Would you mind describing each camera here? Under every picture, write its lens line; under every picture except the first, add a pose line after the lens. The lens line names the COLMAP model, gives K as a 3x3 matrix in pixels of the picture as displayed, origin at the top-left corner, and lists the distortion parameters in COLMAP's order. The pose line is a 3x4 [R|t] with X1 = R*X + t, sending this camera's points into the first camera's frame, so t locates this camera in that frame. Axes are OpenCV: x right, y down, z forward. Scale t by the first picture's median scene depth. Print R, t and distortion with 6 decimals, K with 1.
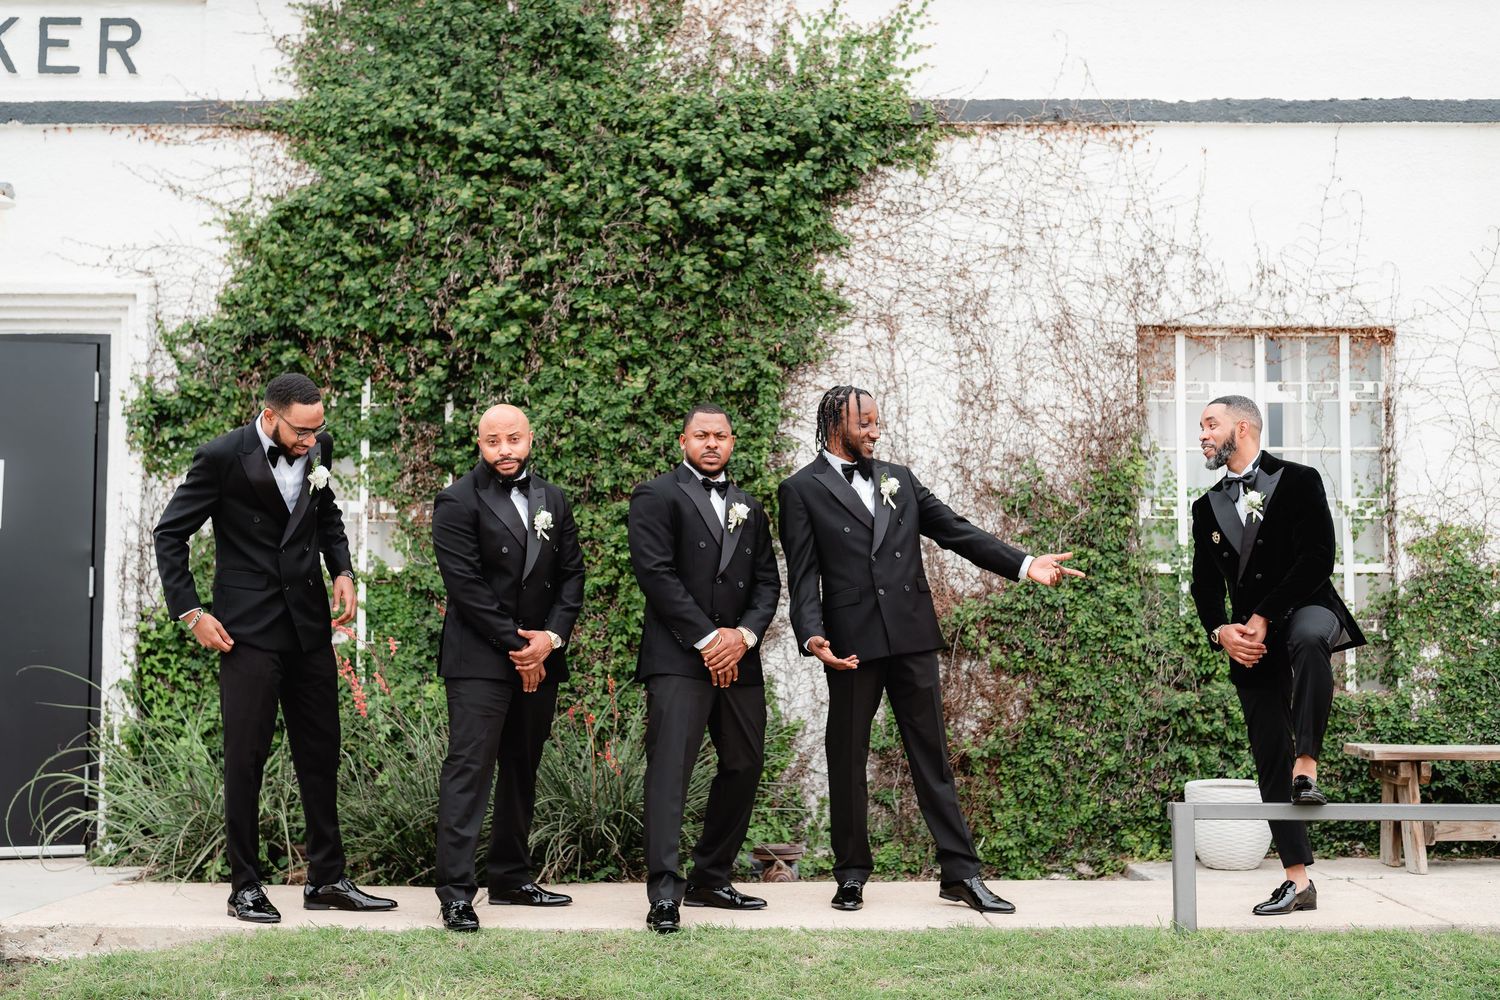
lens RADIAL K [[2098.7, 0, 736.8], [0, 2098.7, 518.4], [0, 0, 1]] dist [0.008516, 0.000000]
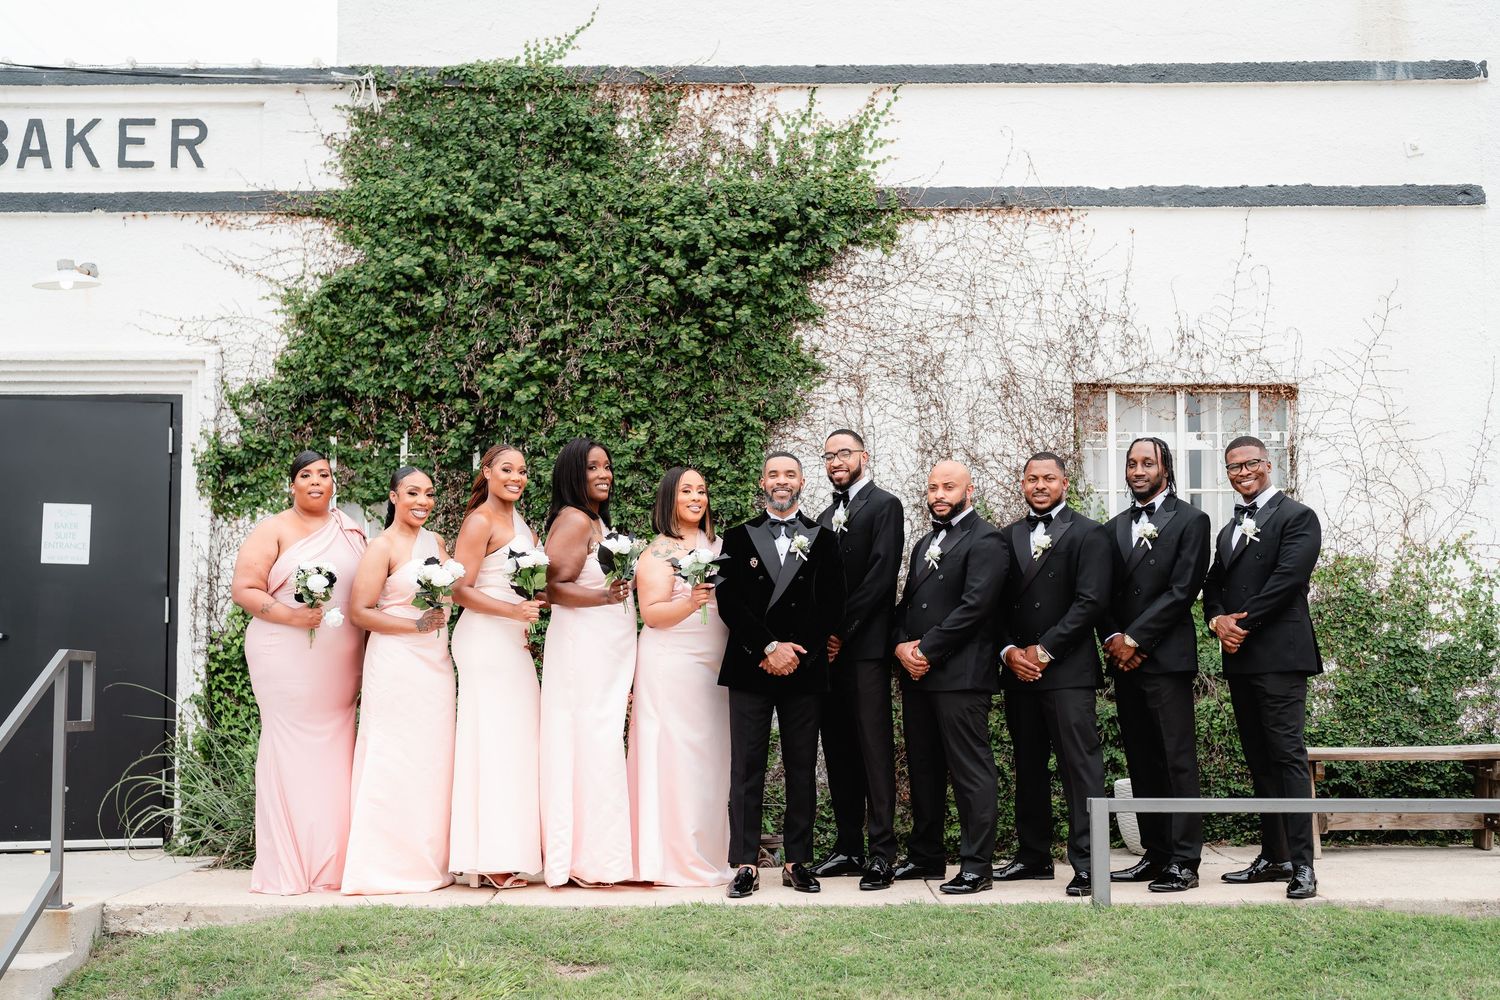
lens RADIAL K [[2098.7, 0, 747.2], [0, 2098.7, 507.7], [0, 0, 1]] dist [0.008516, 0.000000]
pose [[0.999993, -0.003700, -0.001130, 0.012759], [0.003696, 0.999987, -0.003404, -0.020711], [0.001143, 0.003400, 0.999994, -0.152310]]
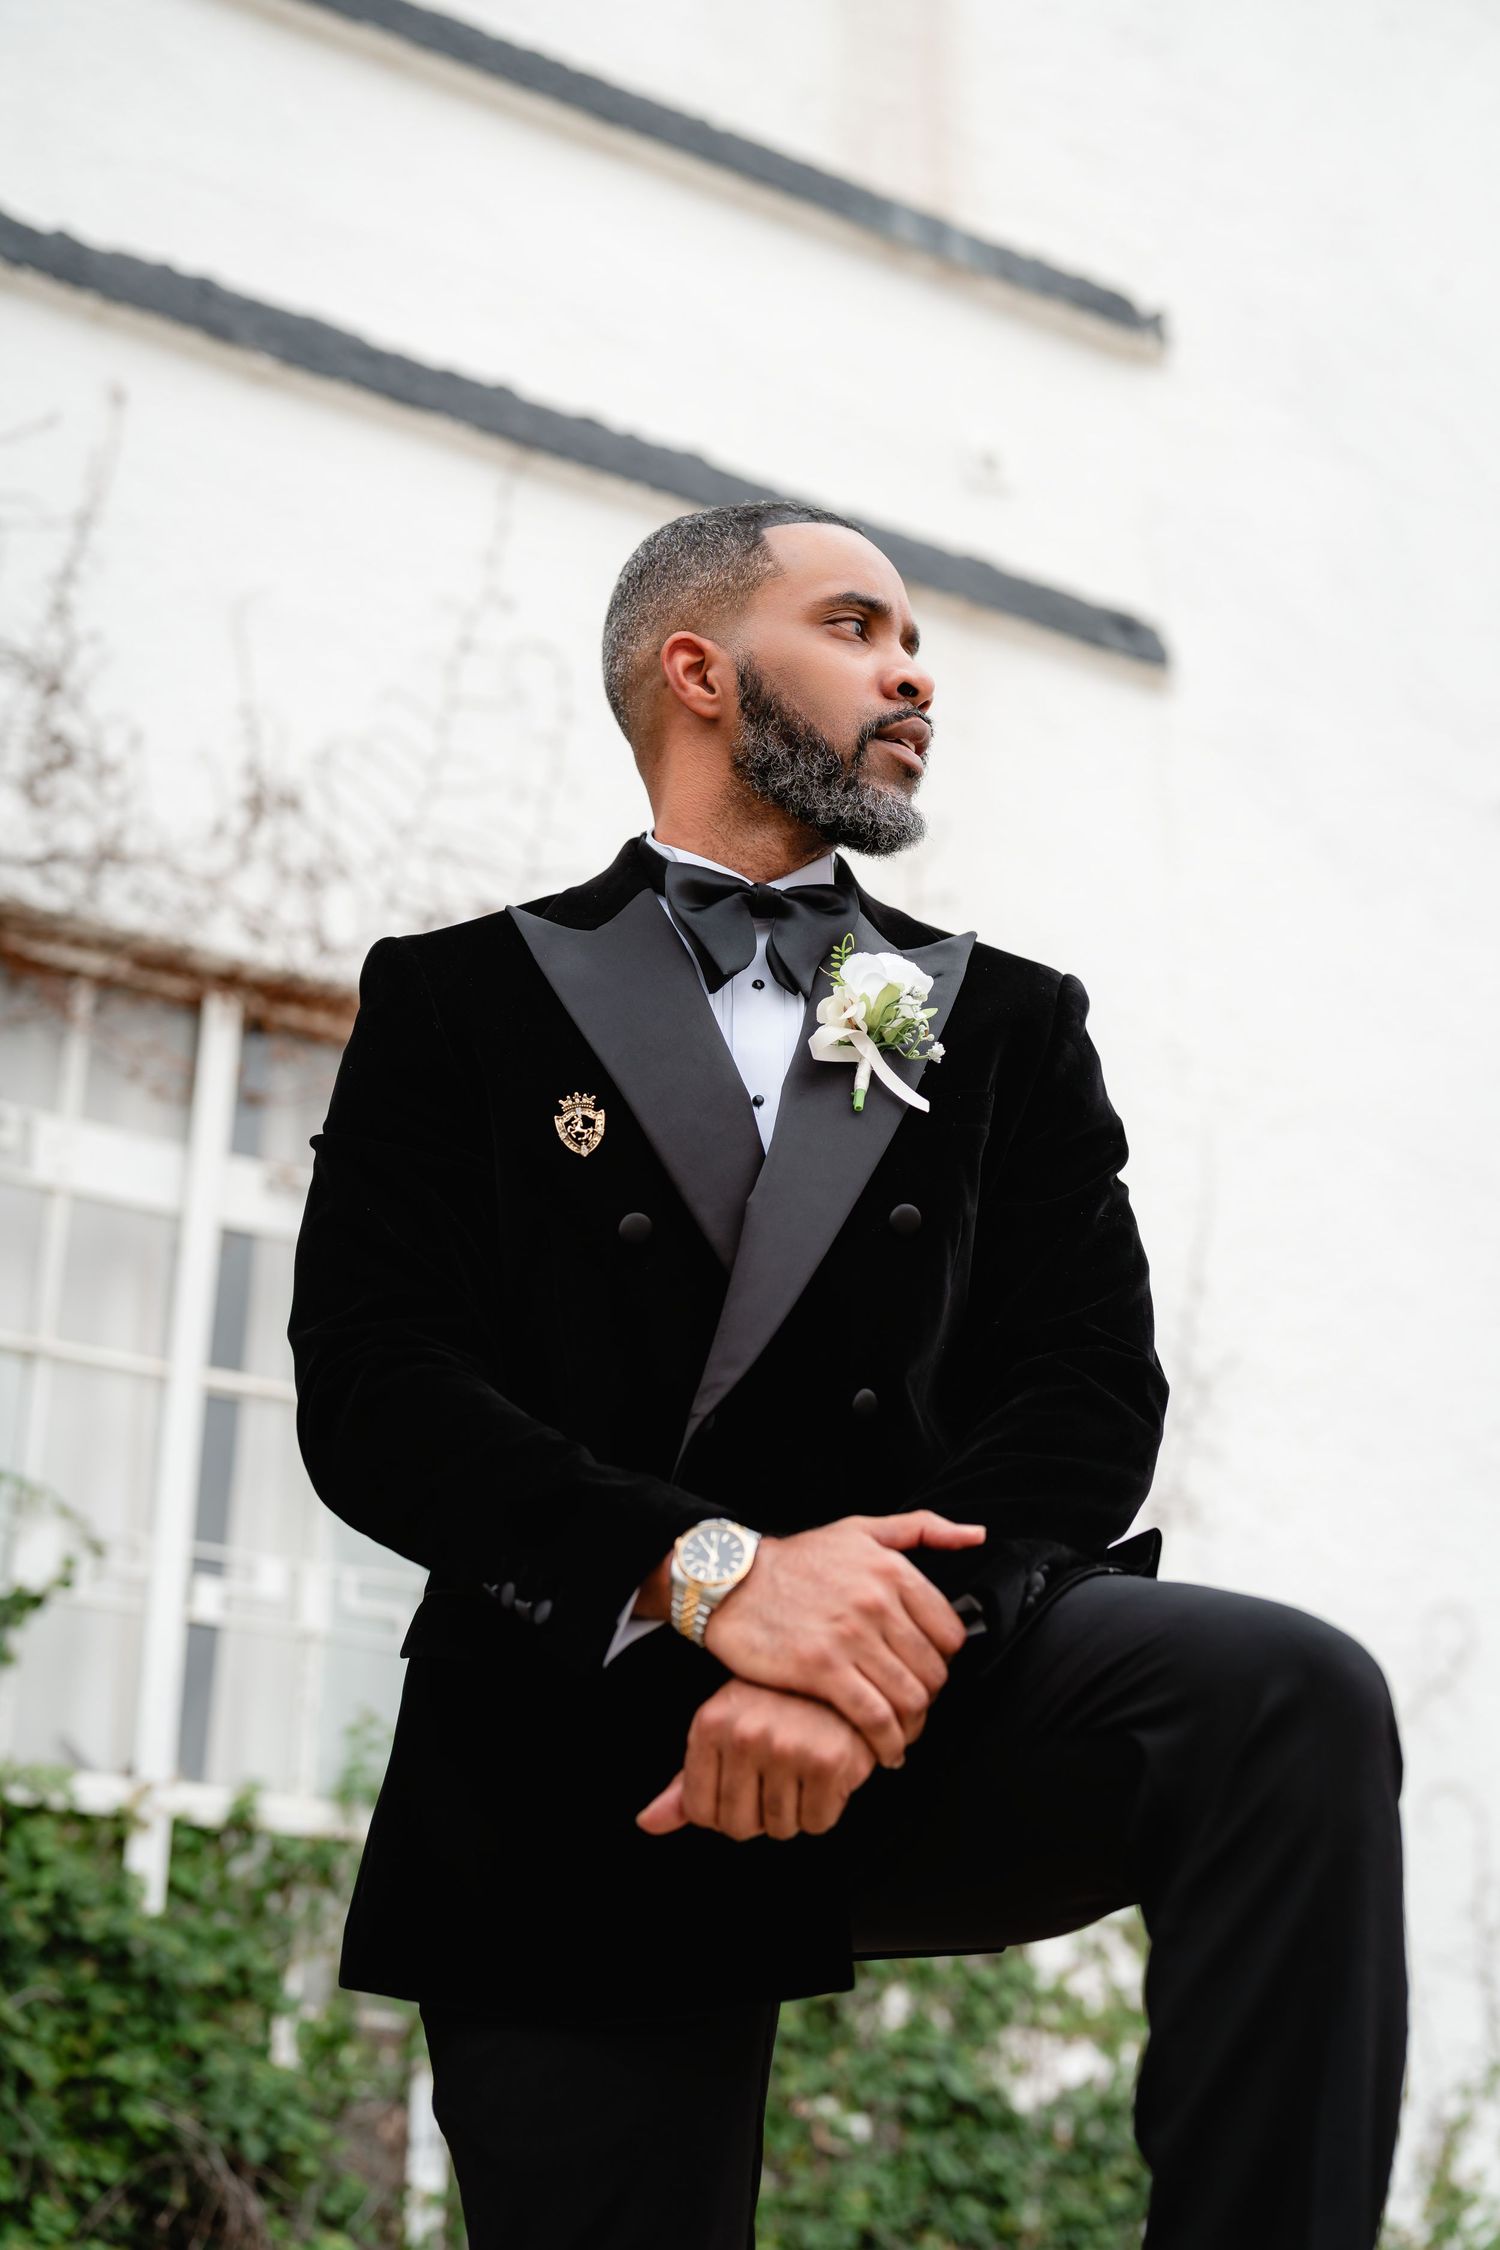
lens RADIAL K [[3148.0, 0, 747.3], [0, 3148.0, 1128.9], [0, 0, 1]] dist [0.008516, 0.000000]
pose [[0.859941, 0.204925, 0.467448, 0.111210], [-0.049328, 0.944939, -0.323507, 0.069922], [-0.508005, 0.255139, 0.822700, 0.613810]]
